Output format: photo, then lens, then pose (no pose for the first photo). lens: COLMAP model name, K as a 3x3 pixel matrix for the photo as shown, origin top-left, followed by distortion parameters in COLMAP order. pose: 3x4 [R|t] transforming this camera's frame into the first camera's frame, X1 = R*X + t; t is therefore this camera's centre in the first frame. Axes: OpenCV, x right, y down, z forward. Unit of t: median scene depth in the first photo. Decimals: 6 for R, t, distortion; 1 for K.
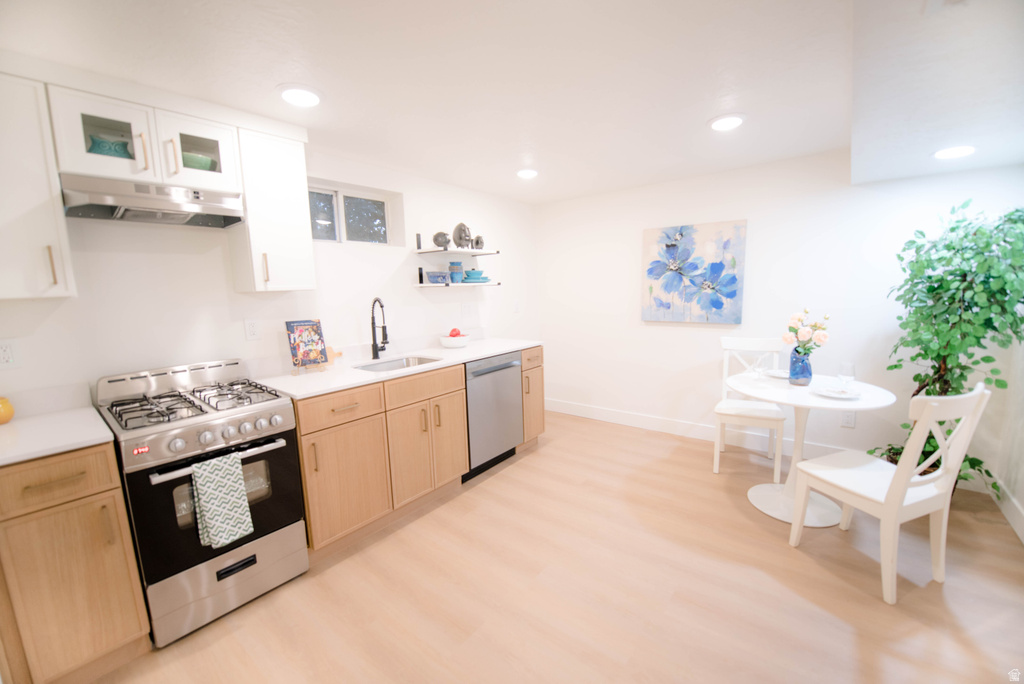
lens RADIAL K [[409.6, 0, 515.1], [0, 409.6, 345.5], [0, 0, 1]] dist [-0.018838, -0.000572]
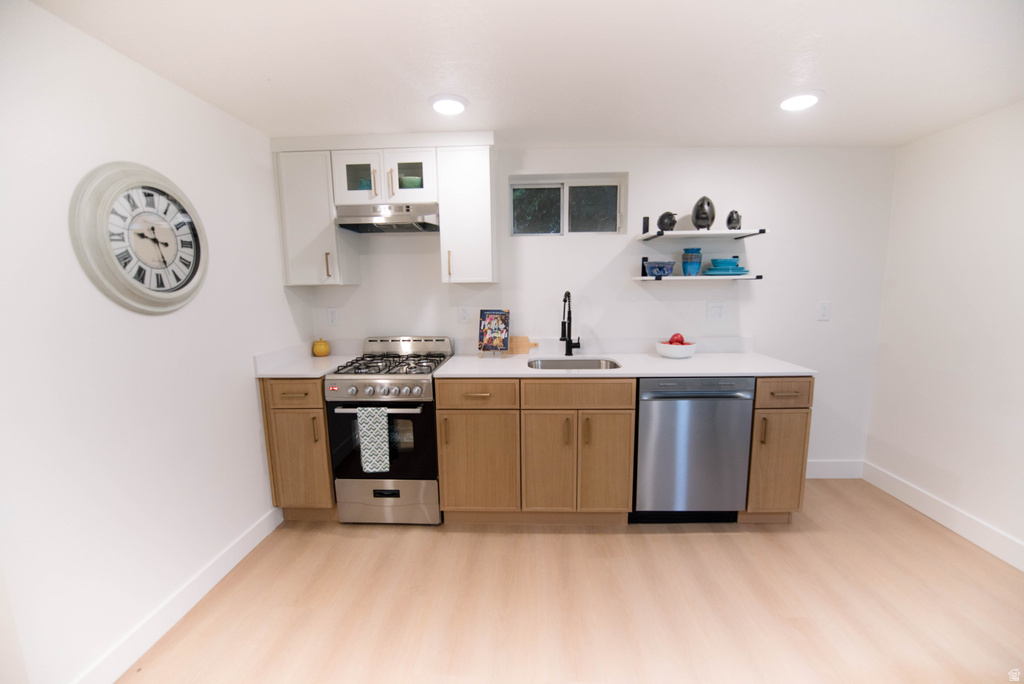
lens RADIAL K [[408.6, 0, 513.4], [0, 408.6, 345.5], [0, 0, 1]] dist [-0.013262, -0.000210]
pose [[0.593164, 0.138027, -0.793161, 0.397257], [-0.118777, 0.989416, 0.083353, -0.063647], [0.796272, 0.044768, 0.603280, 0.373610]]
